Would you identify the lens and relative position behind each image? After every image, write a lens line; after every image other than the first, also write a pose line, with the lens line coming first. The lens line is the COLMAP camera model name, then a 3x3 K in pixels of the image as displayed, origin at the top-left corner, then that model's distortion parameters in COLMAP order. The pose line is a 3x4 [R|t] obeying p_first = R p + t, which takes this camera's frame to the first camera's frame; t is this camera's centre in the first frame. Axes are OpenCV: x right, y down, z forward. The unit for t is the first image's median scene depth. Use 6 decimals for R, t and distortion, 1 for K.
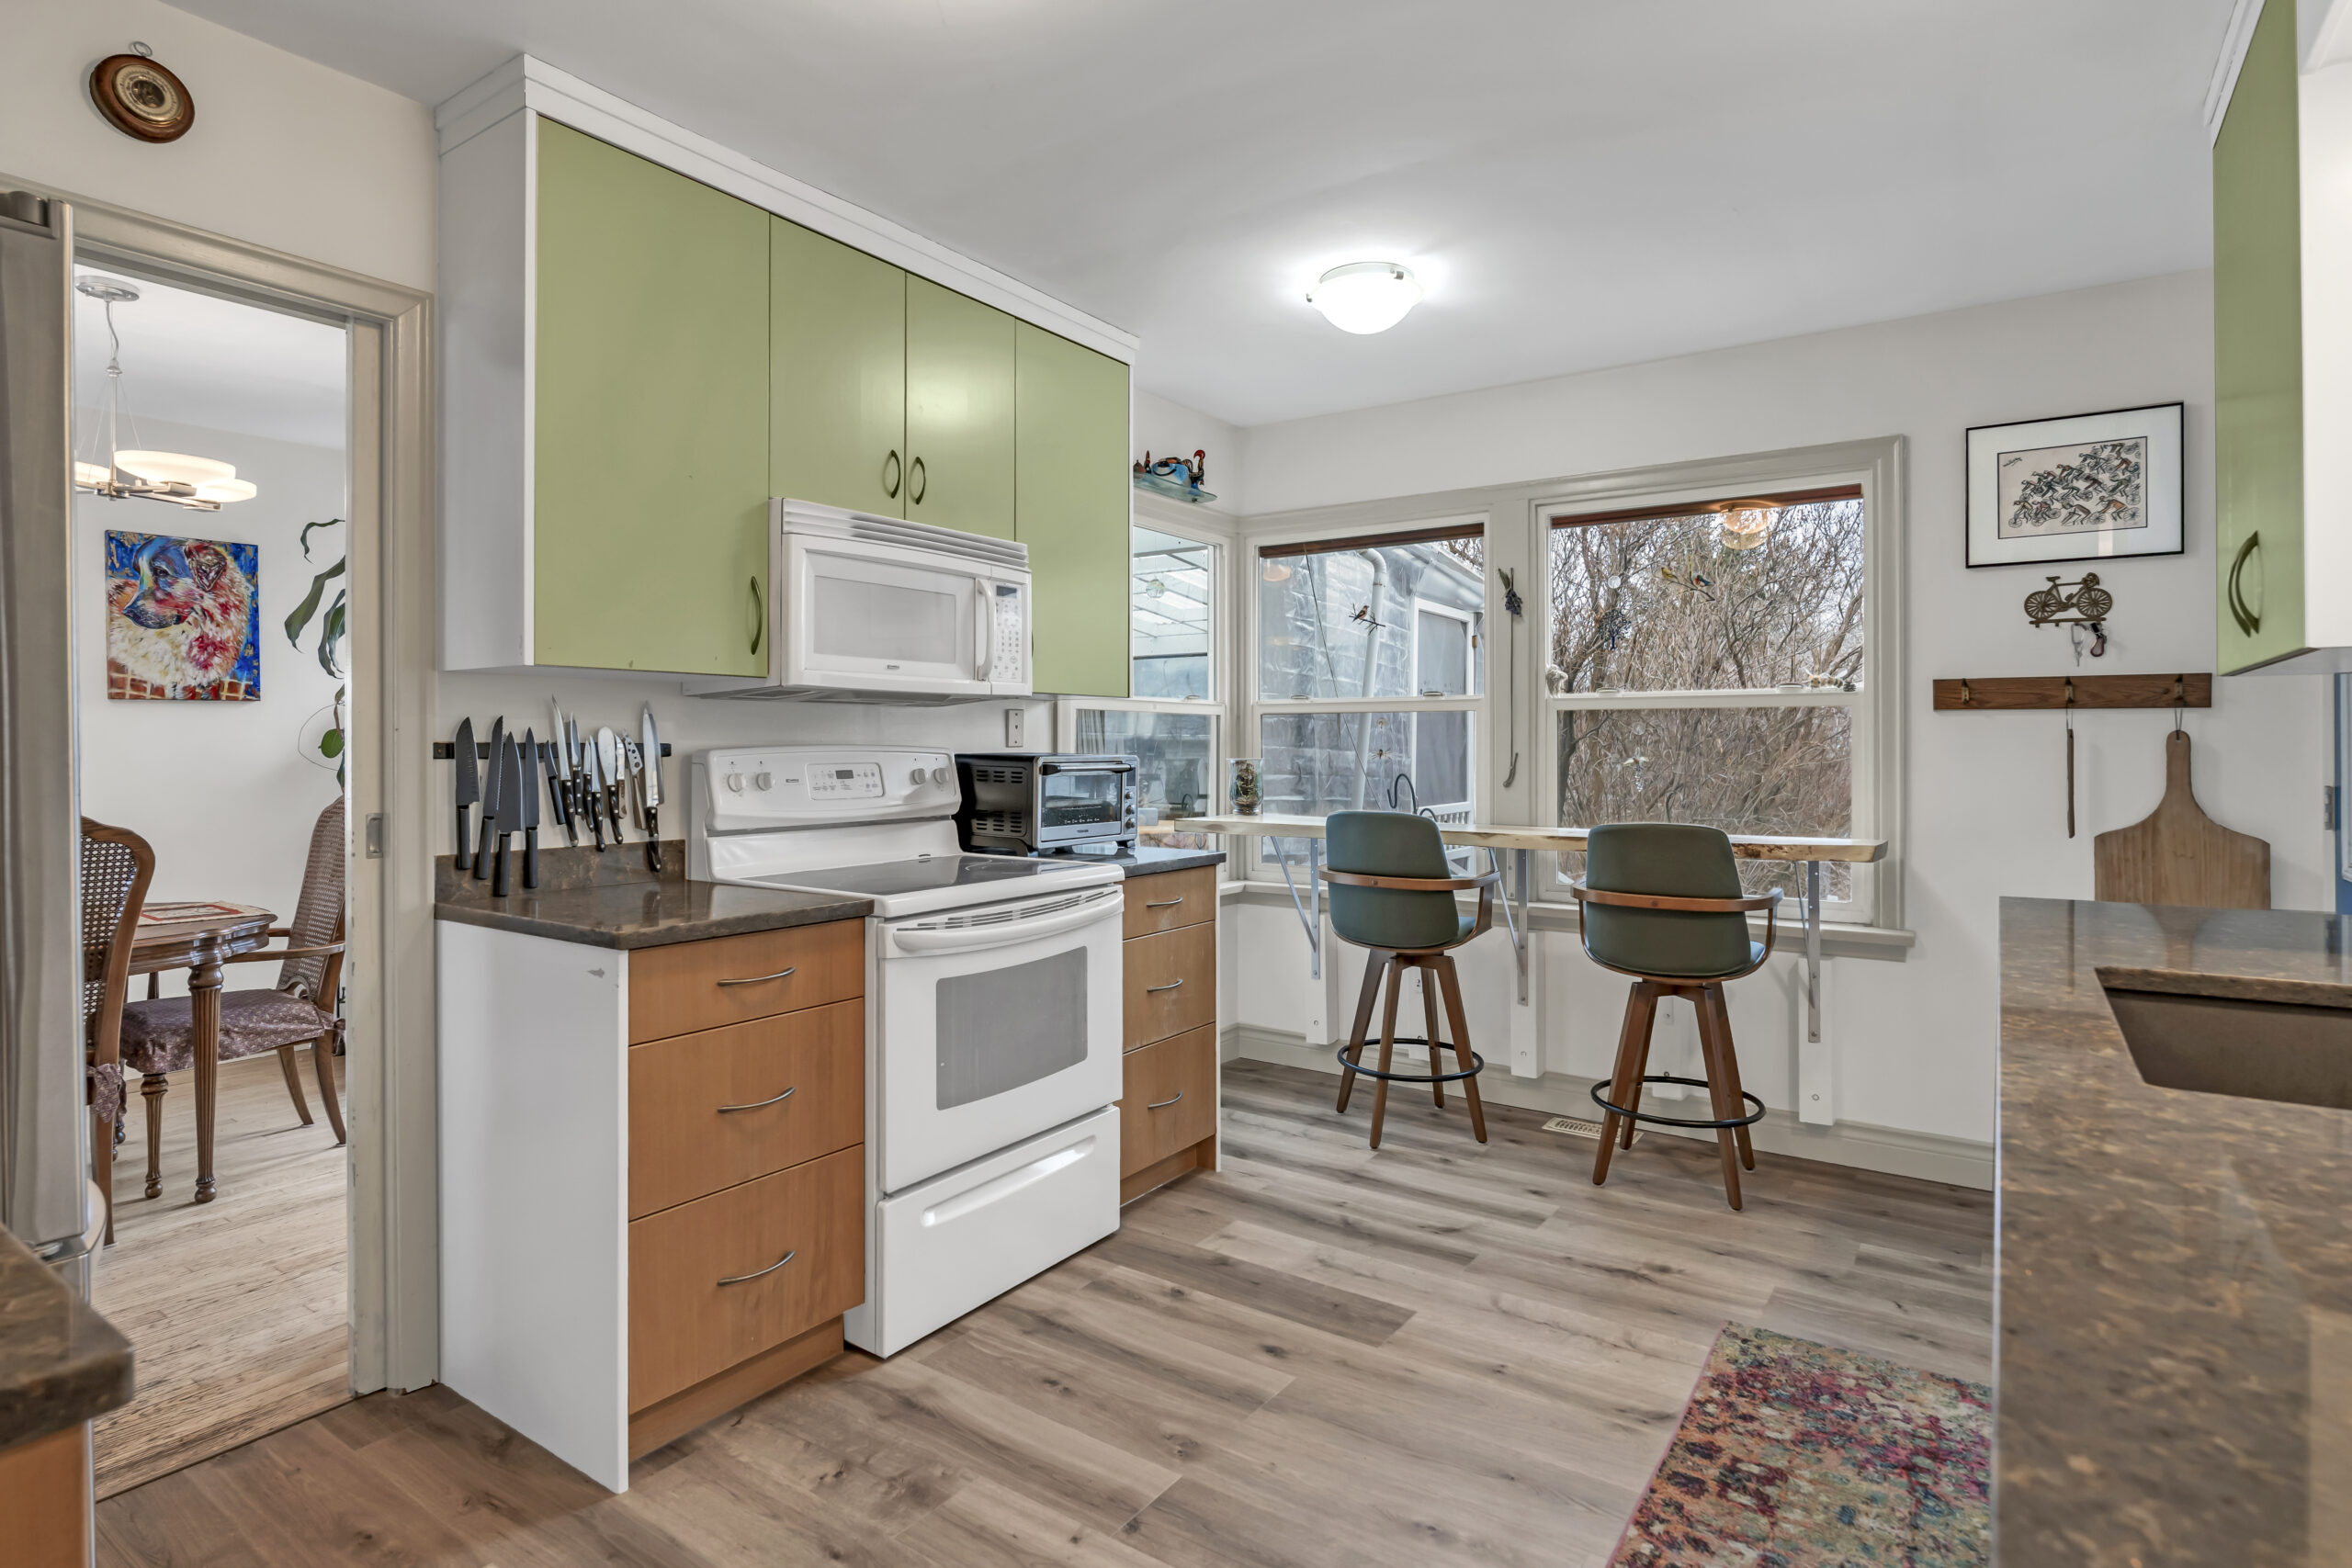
lens RADIAL K [[1207.8, 0, 1168.5], [0, 1207.8, 759.1], [0, 0, 1]] dist [-0.005724, -0.000132]
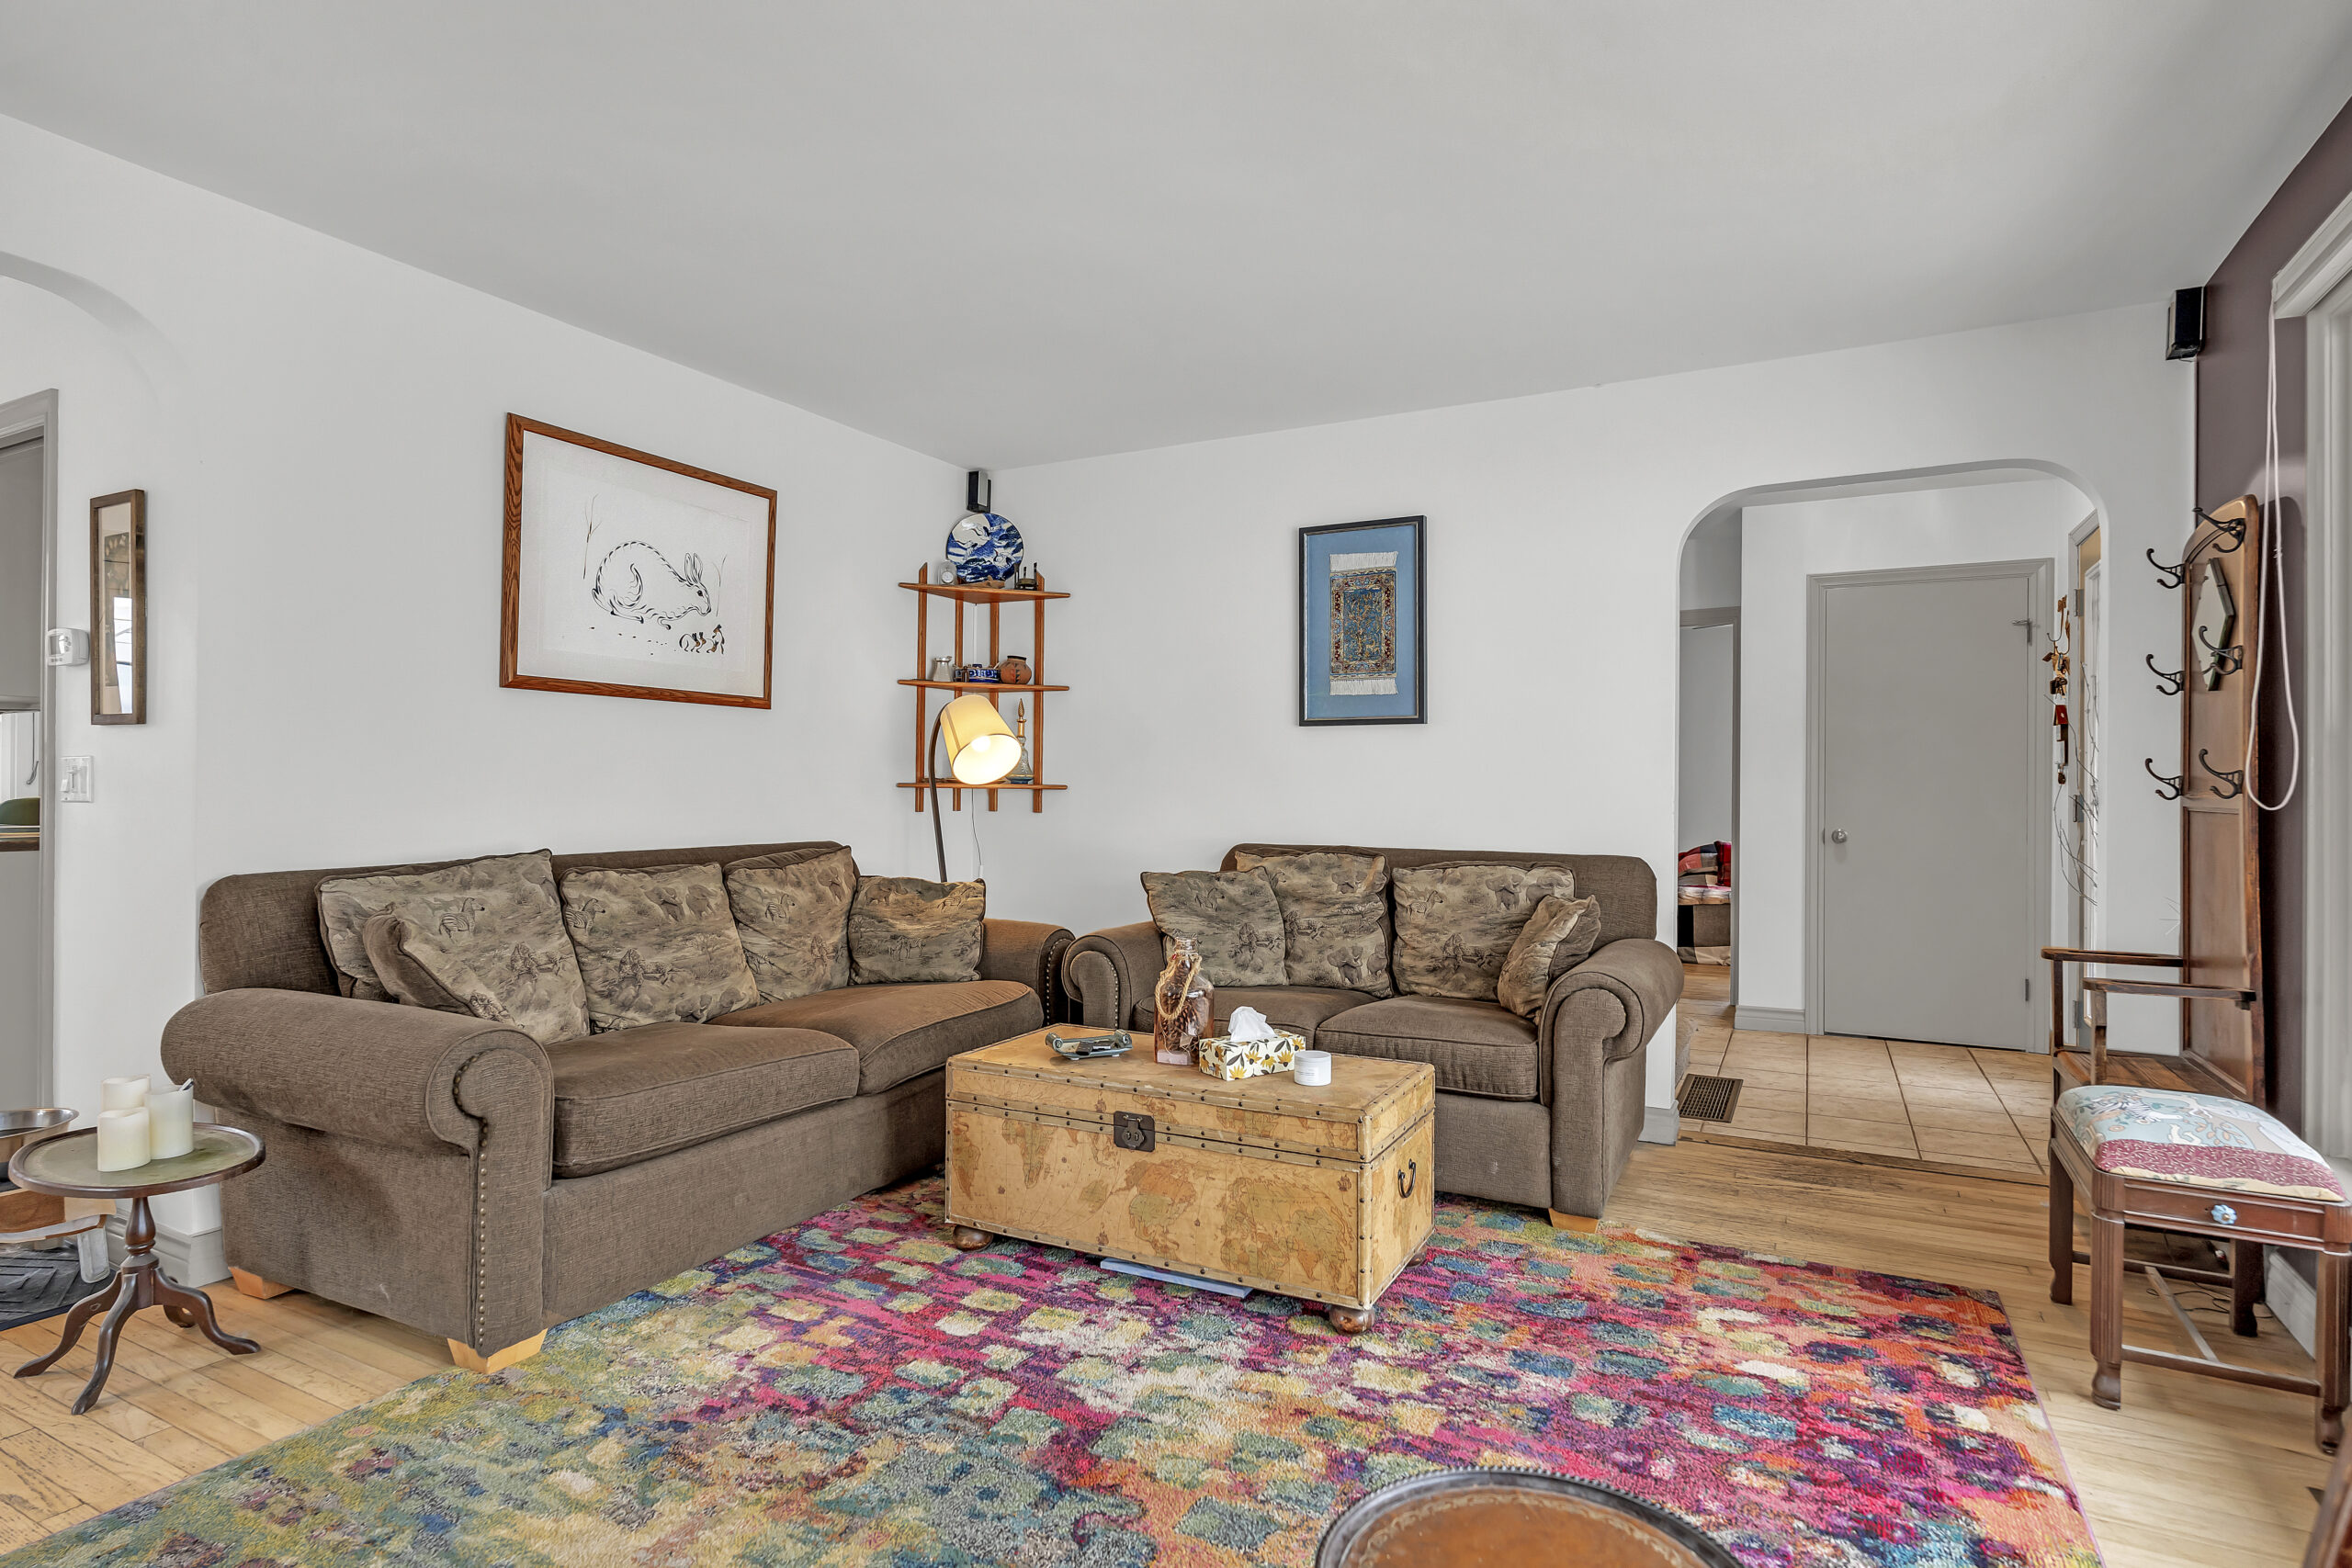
lens RADIAL K [[1207.8, 0, 1180.5], [0, 1207.8, 787.2], [0, 0, 1]] dist [-0.005724, -0.000132]
pose [[-0.992708, -0.010499, -0.120084, 0.673627], [-0.011362, 0.999914, 0.006511, 0.390143], [0.120005, 0.007828, -0.992742, 1.261595]]
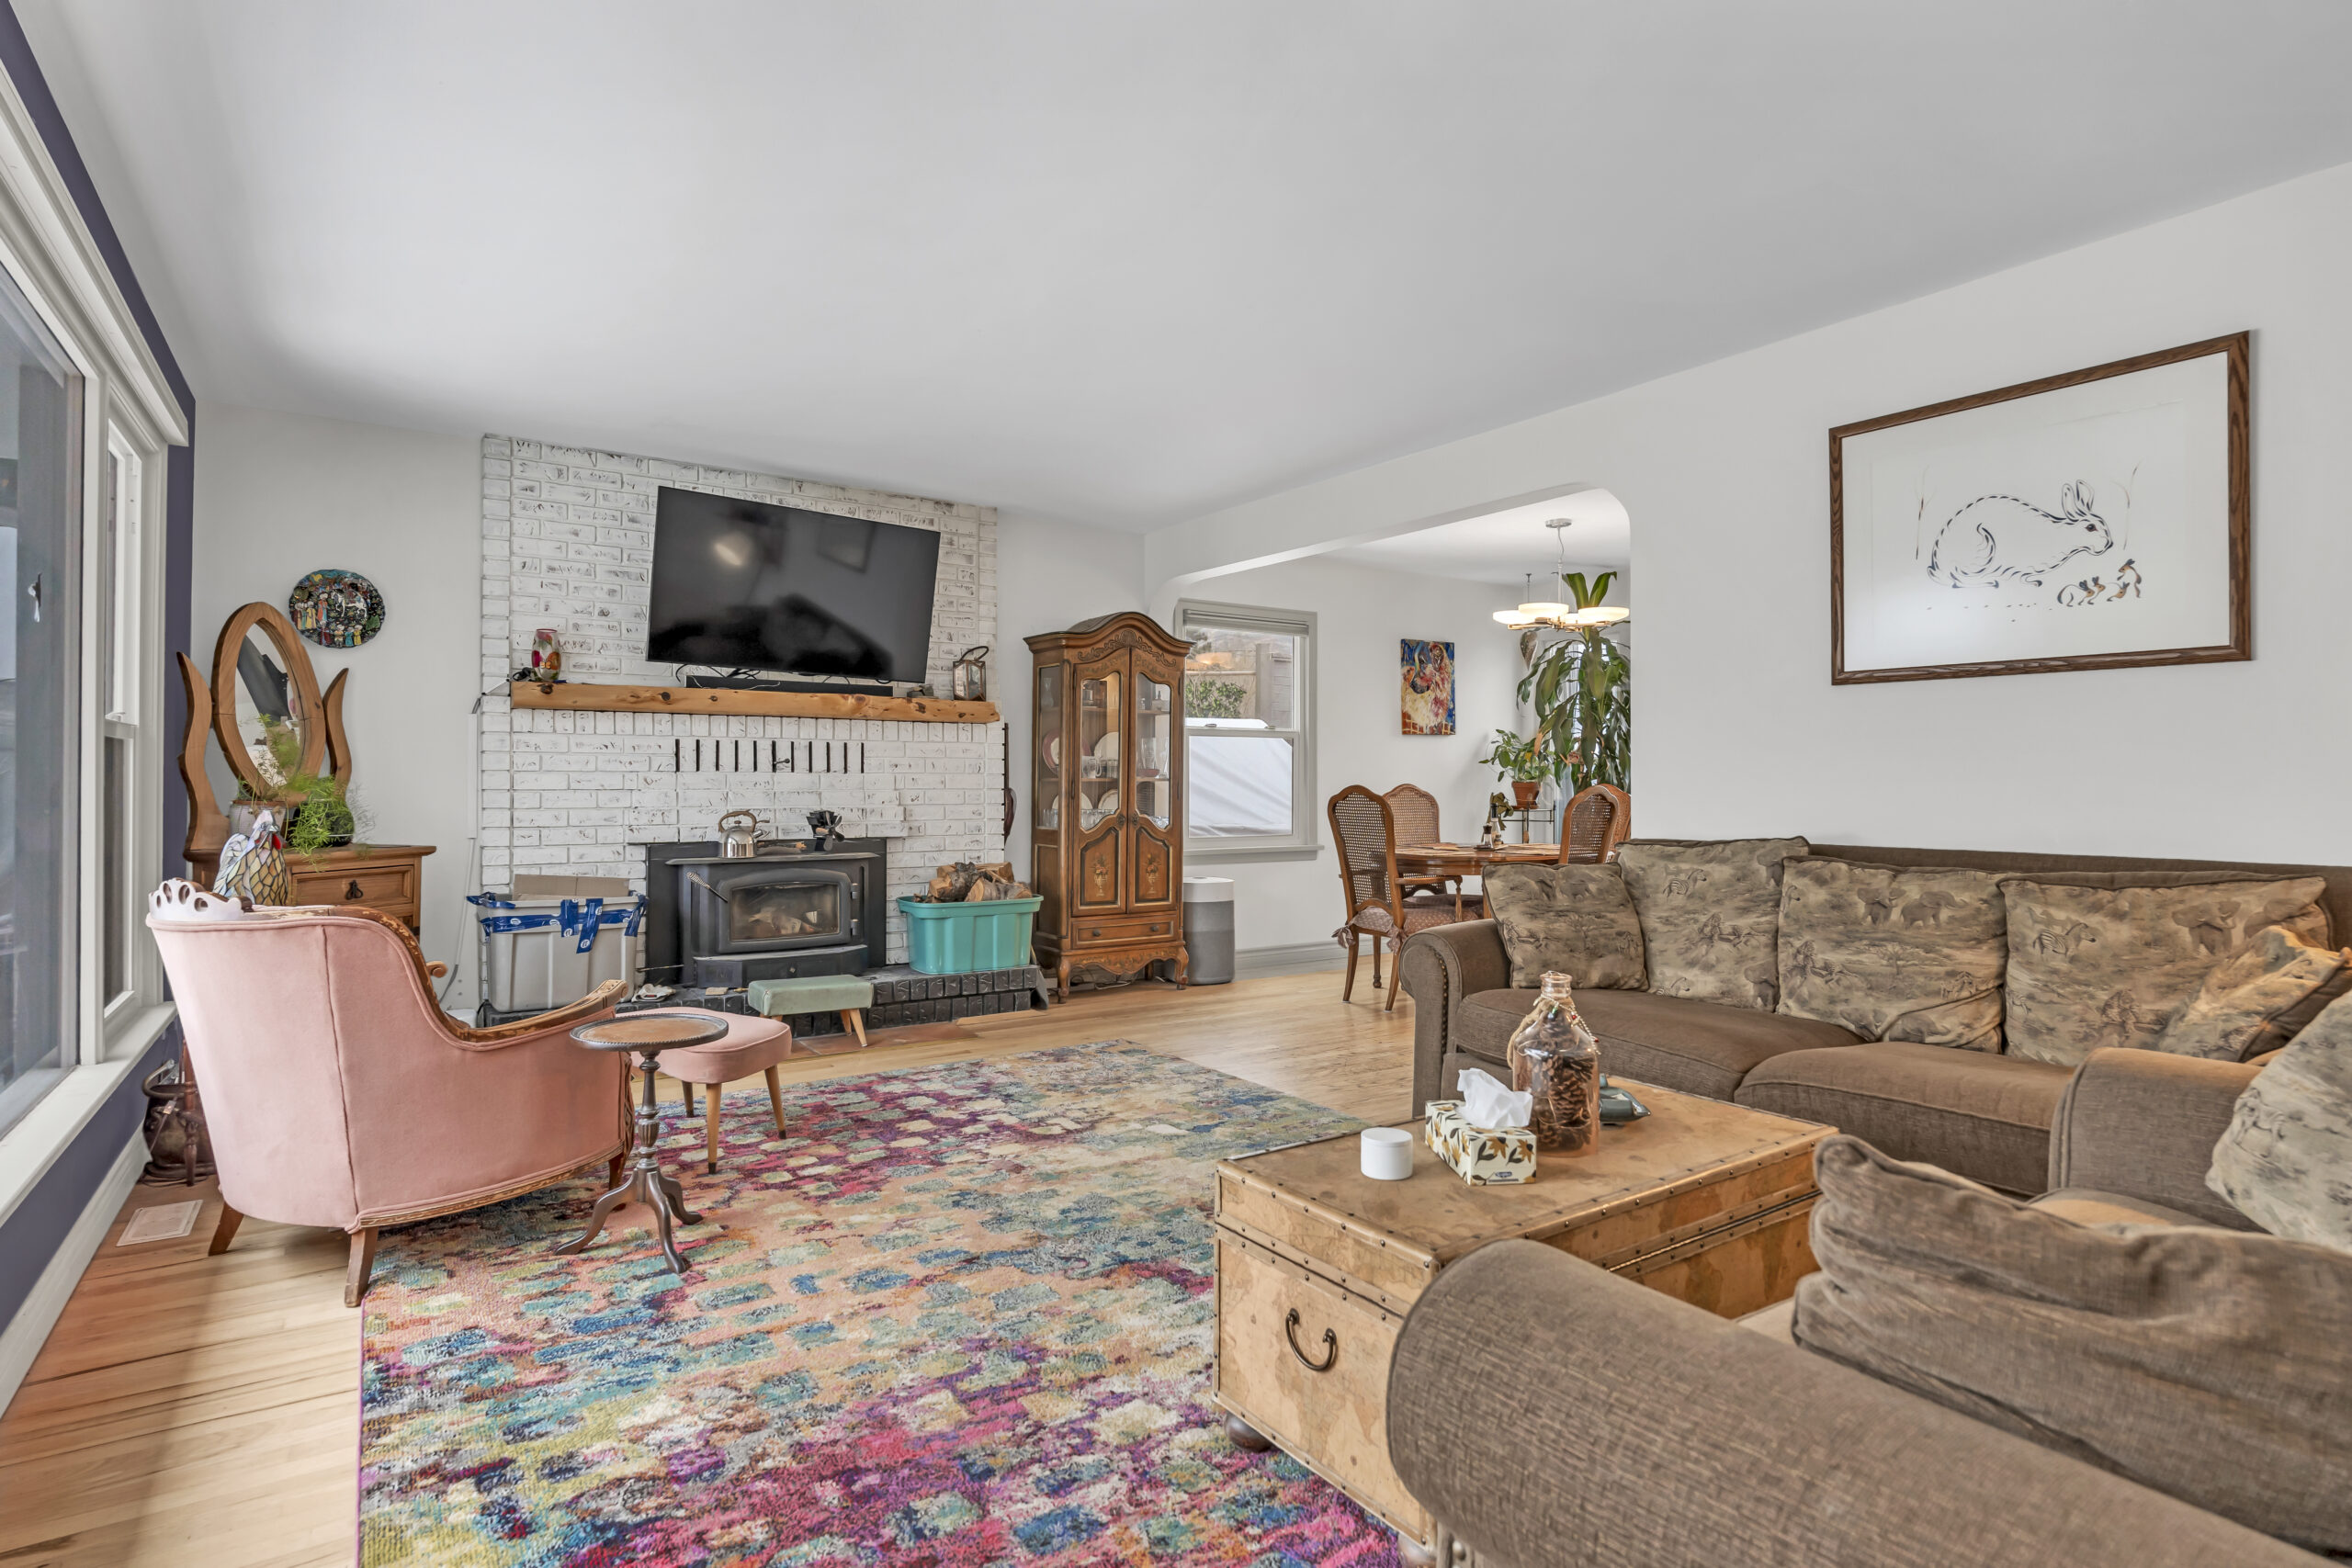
lens RADIAL K [[1207.8, 0, 1184.0], [0, 1207.8, 777.8], [0, 0, 1]] dist [-0.005724, -0.000132]
pose [[0.359532, 0.000157, 0.933133, 0.361221], [0.003913, 0.999991, -0.001675, 0.394881], [-0.933124, 0.004254, 0.359528, 0.890895]]
